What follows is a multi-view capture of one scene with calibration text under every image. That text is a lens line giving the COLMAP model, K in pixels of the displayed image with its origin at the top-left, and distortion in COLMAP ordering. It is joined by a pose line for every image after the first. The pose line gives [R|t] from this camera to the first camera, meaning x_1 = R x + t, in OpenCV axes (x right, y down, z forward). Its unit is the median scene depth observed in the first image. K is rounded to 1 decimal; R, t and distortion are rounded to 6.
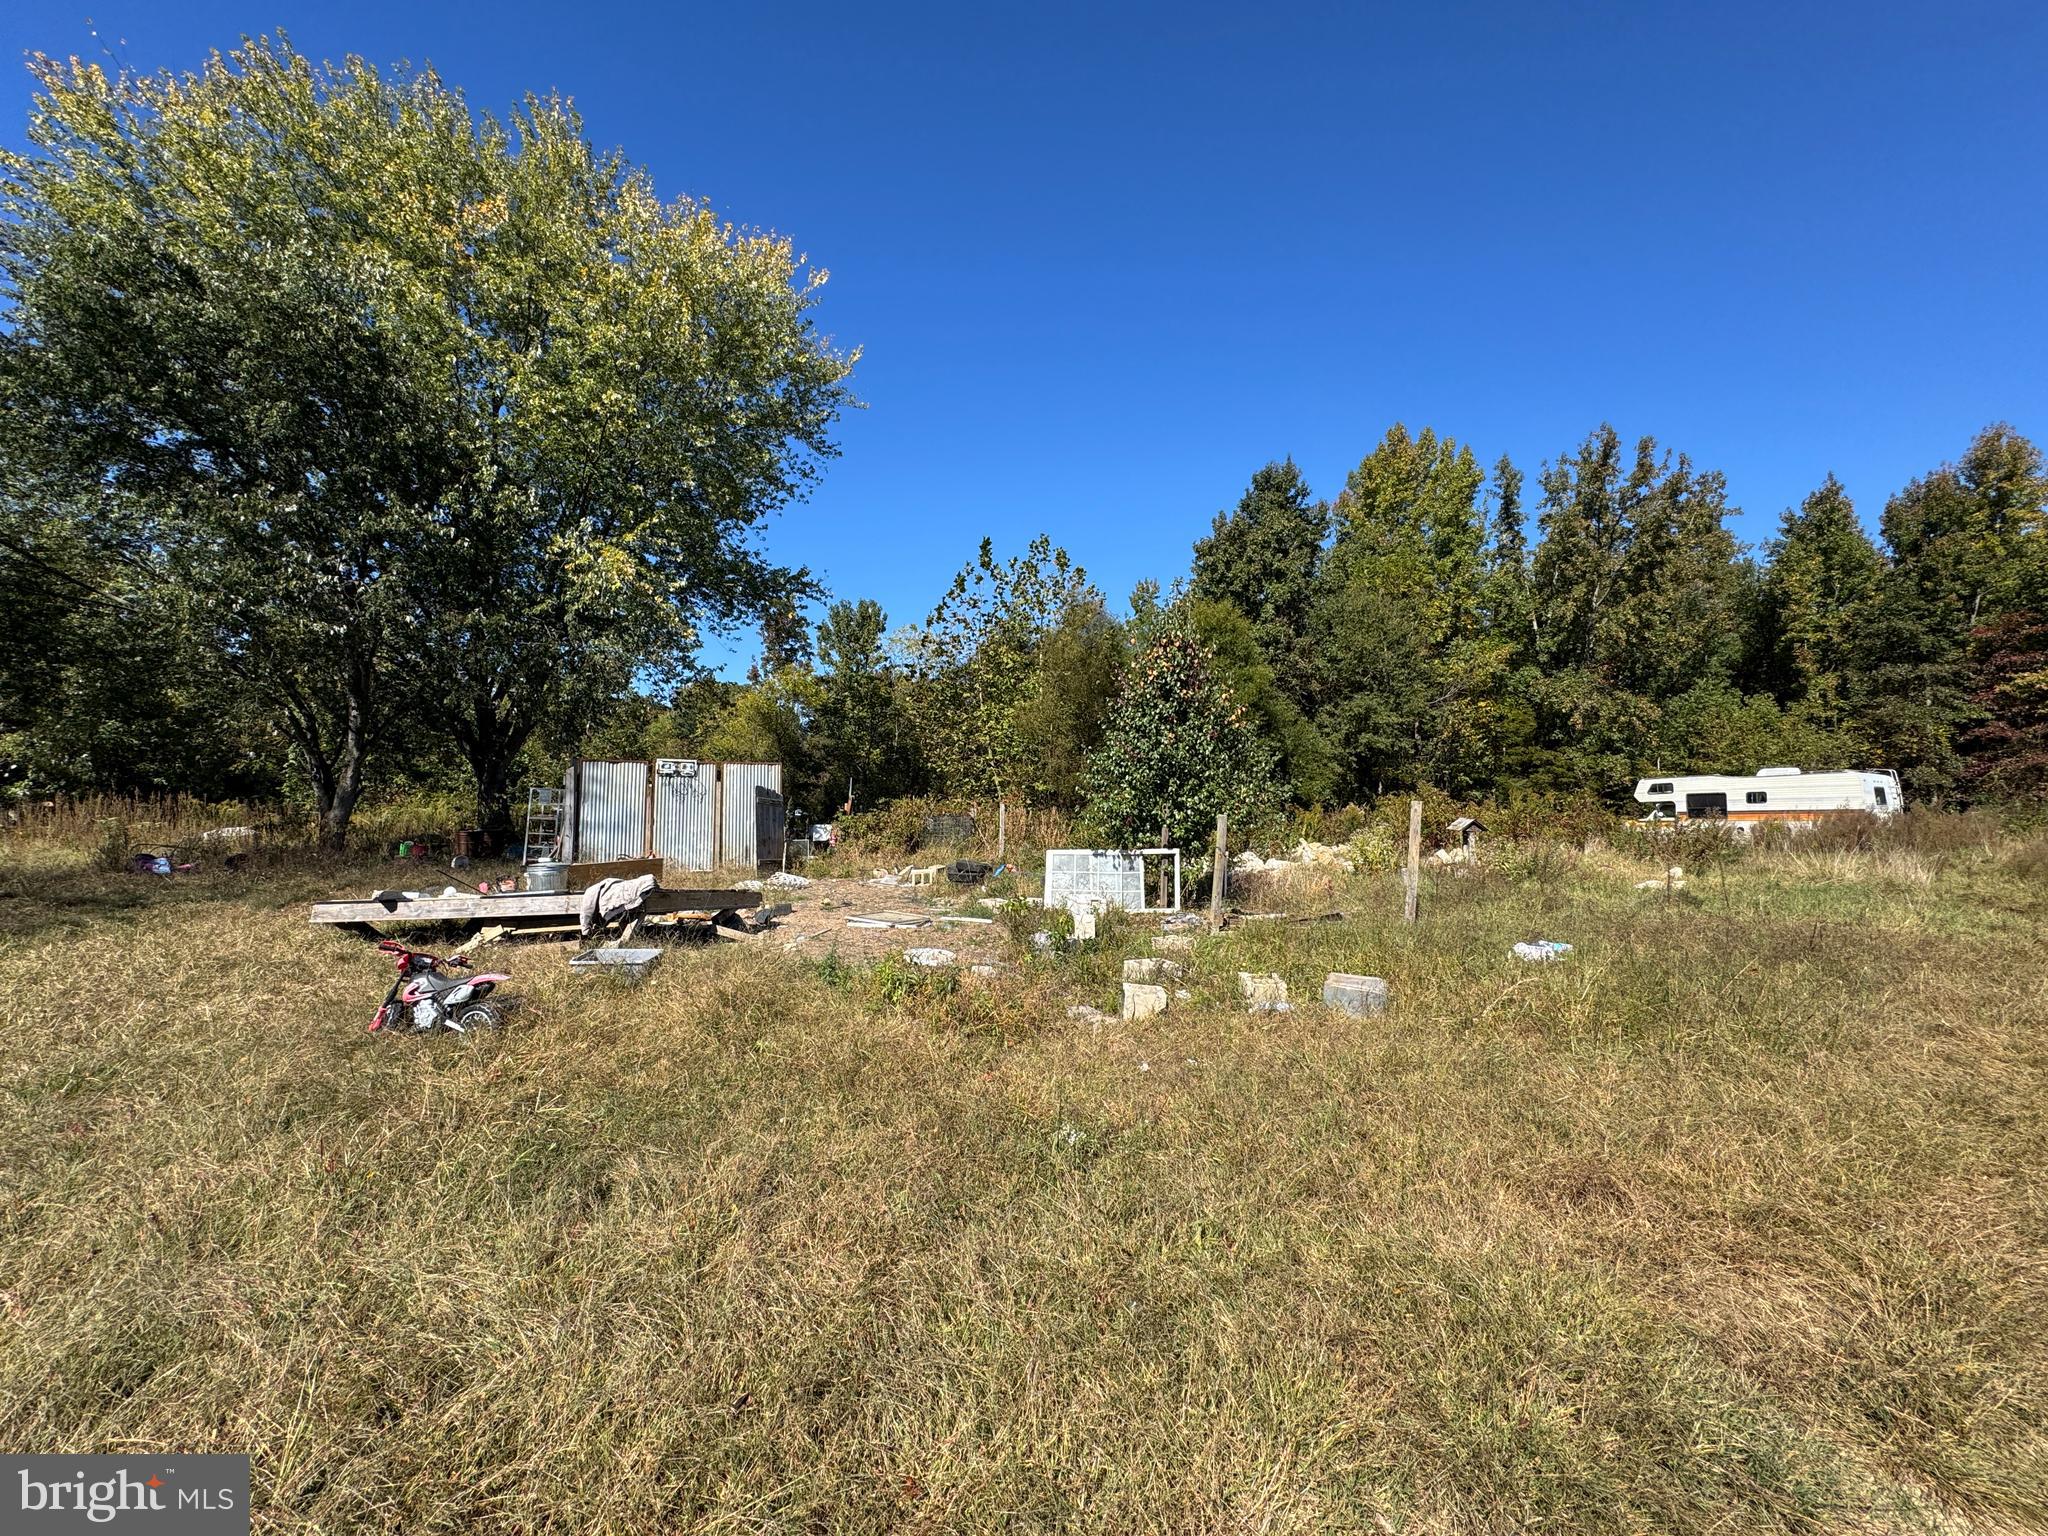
lens RADIAL K [[810.7, 0, 1029.8], [0, 810.7, 774.9], [0, 0, 1]] dist [-0.004911, 0.001030]
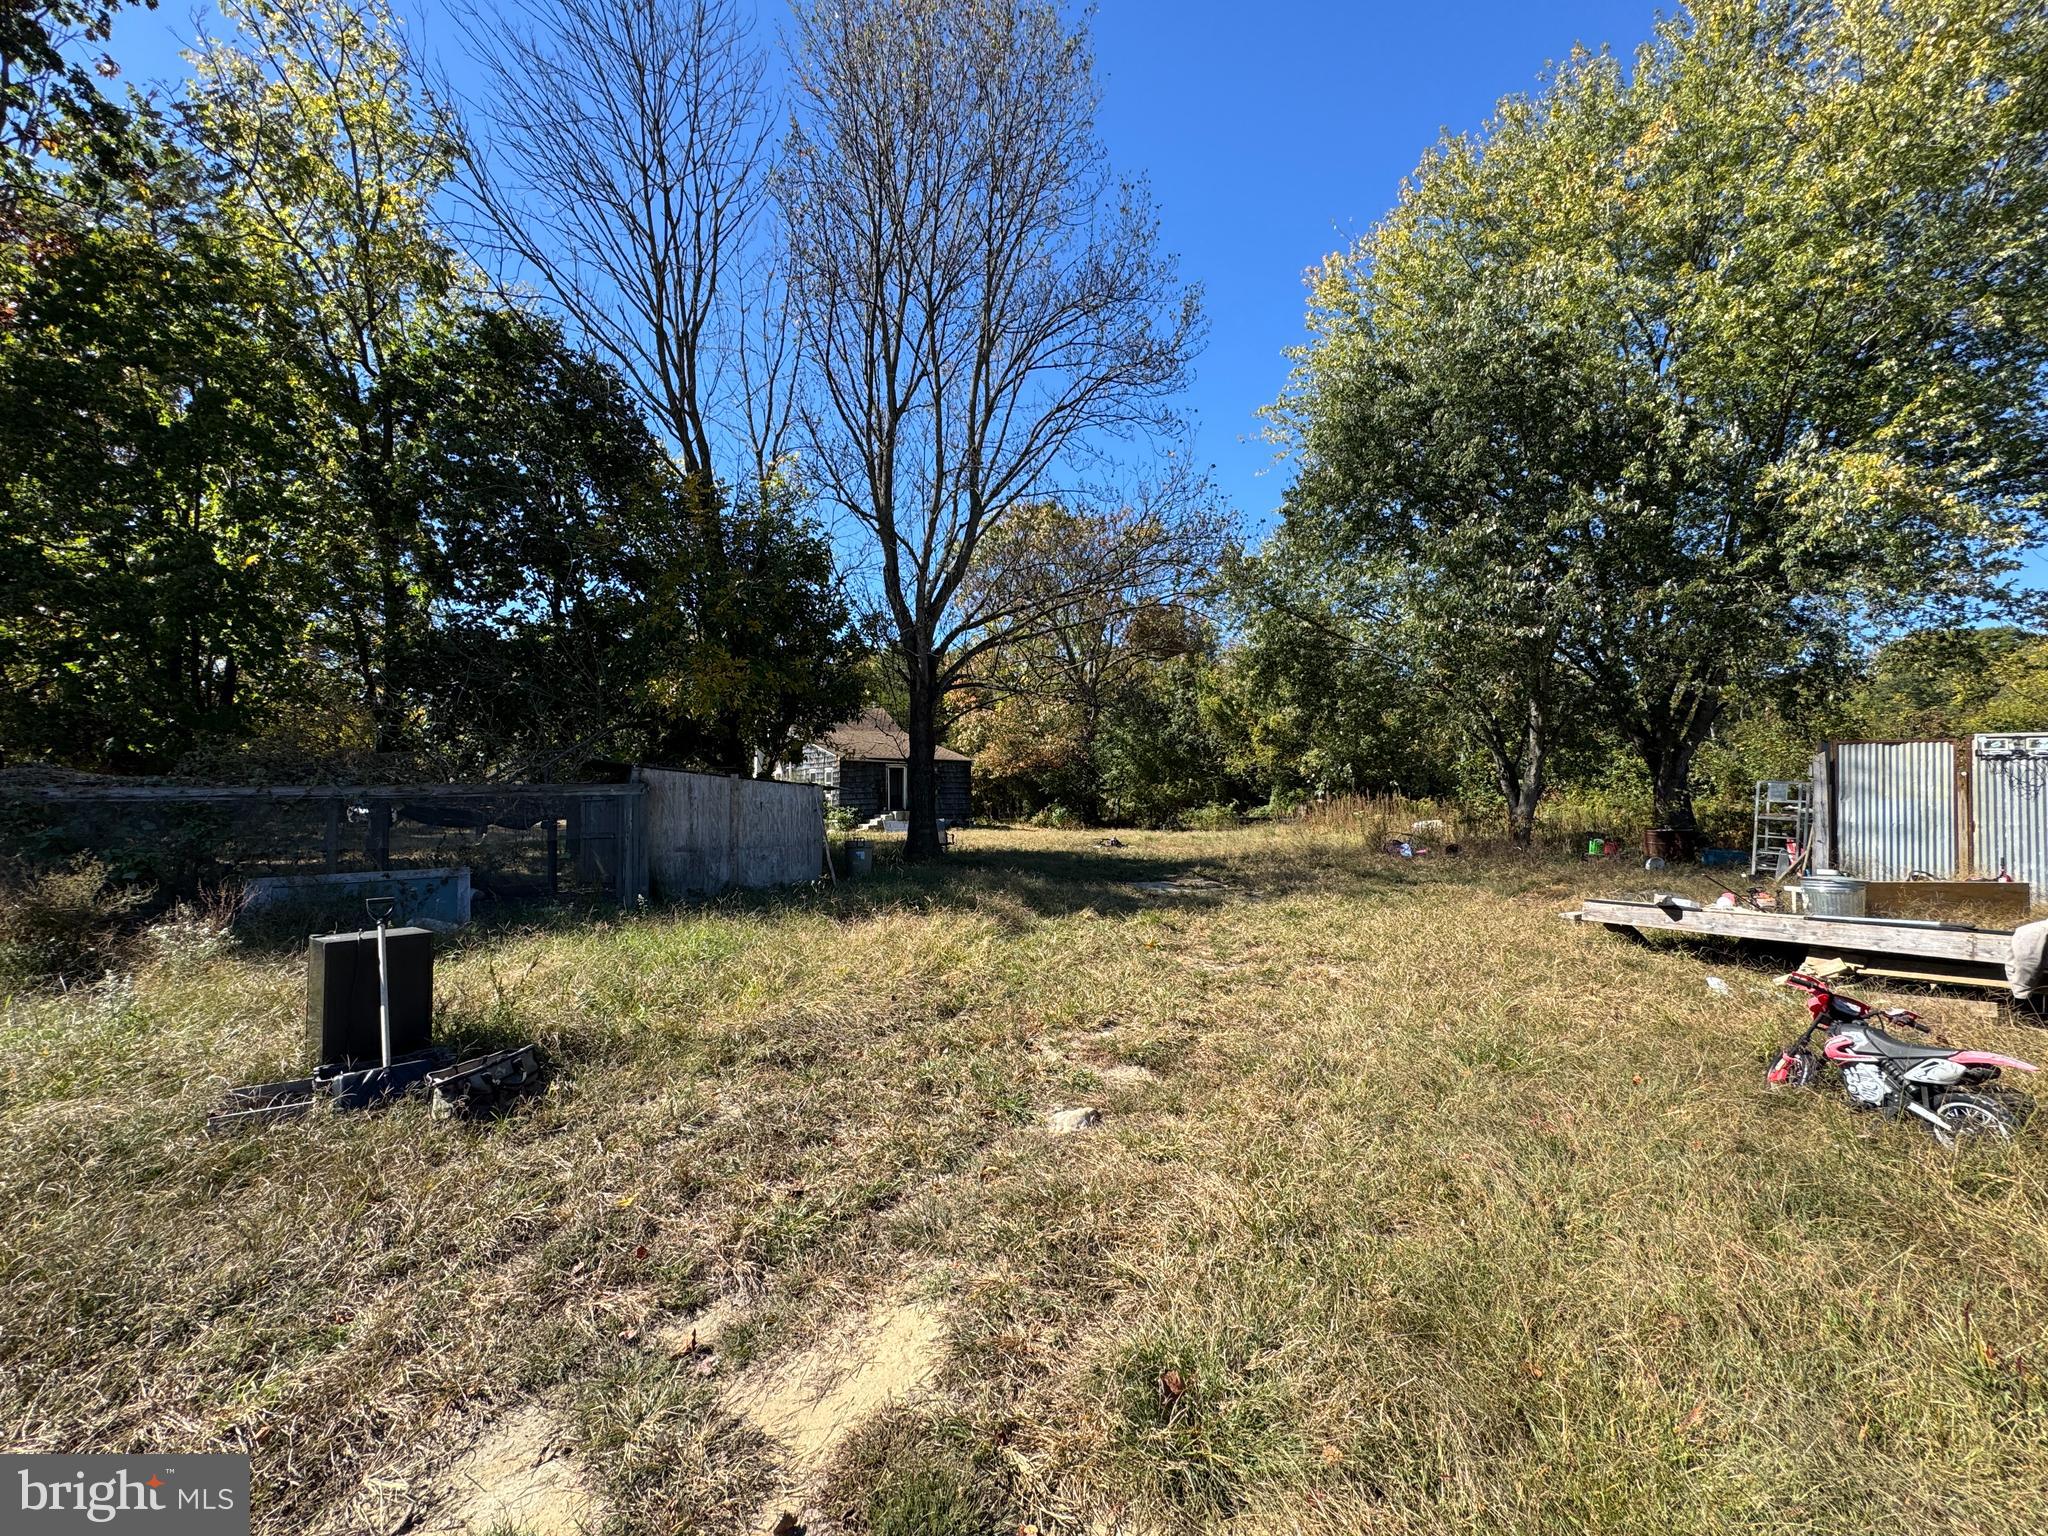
lens RADIAL K [[810.7, 0, 1008.6], [0, 810.7, 773.7], [0, 0, 1]] dist [-0.004911, 0.001030]
pose [[0.336143, -0.030551, -0.941315, -0.100894], [0.031824, 0.999271, -0.021068, 0.002270], [0.941273, -0.022874, 0.336871, 0.009672]]
